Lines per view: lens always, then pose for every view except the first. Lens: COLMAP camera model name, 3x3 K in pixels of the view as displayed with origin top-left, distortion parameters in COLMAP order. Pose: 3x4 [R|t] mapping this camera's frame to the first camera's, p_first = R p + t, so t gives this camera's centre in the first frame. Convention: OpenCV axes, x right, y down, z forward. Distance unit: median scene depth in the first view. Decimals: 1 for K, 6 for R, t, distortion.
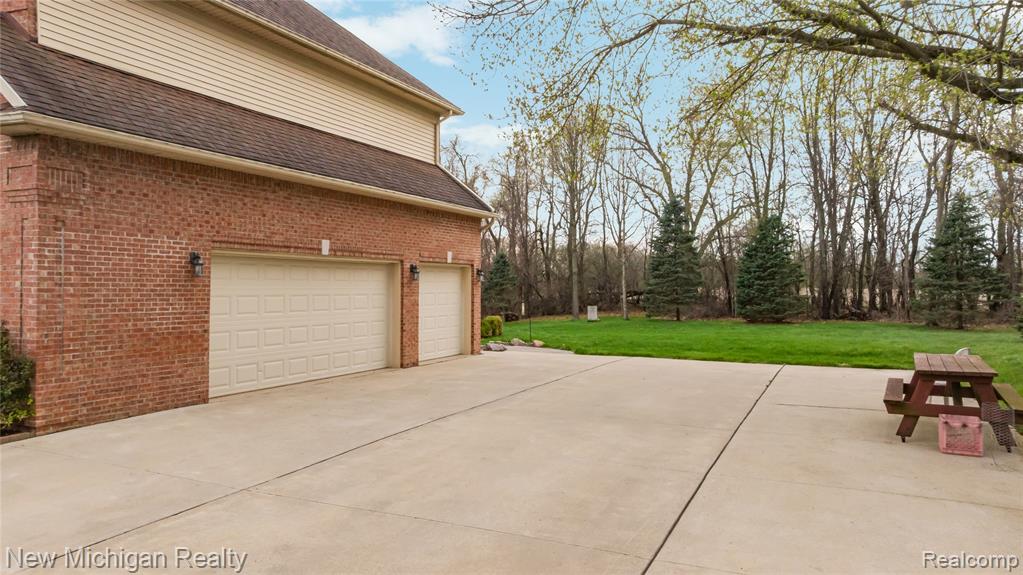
lens RADIAL K [[720.5, 0, 511.6], [0, 720.5, 290.2], [0, 0, 1]] dist [-0.013625, -0.008576]
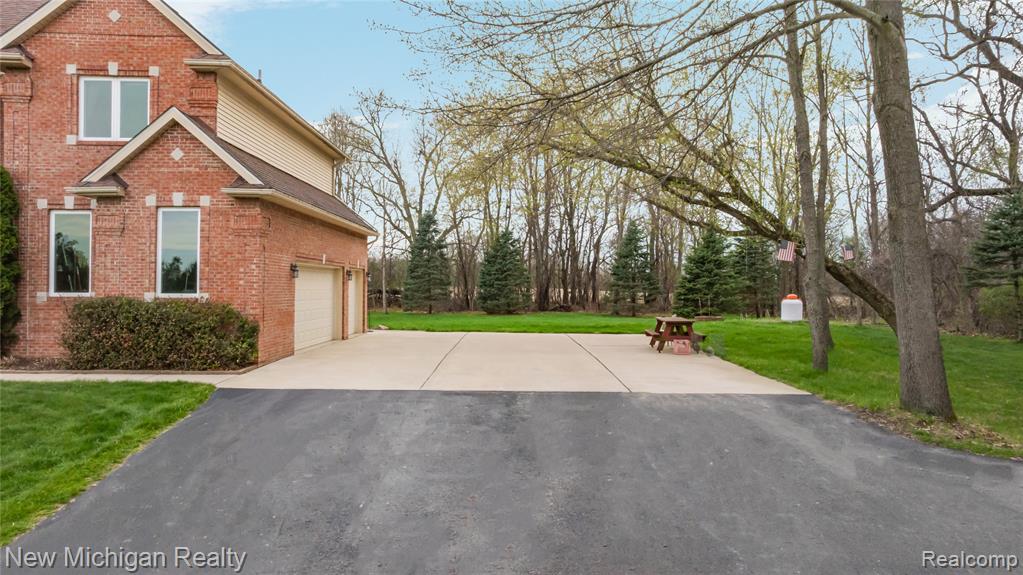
lens RADIAL K [[712.0, 0, 509.8], [0, 712.0, 286.8], [0, 0, 1]] dist [-0.009627, -0.001786]
pose [[0.913179, 0.002094, 0.407554, -0.150704], [-0.000512, 0.999992, -0.003989, 0.001711], [-0.407559, 0.003434, 0.913172, -0.162703]]
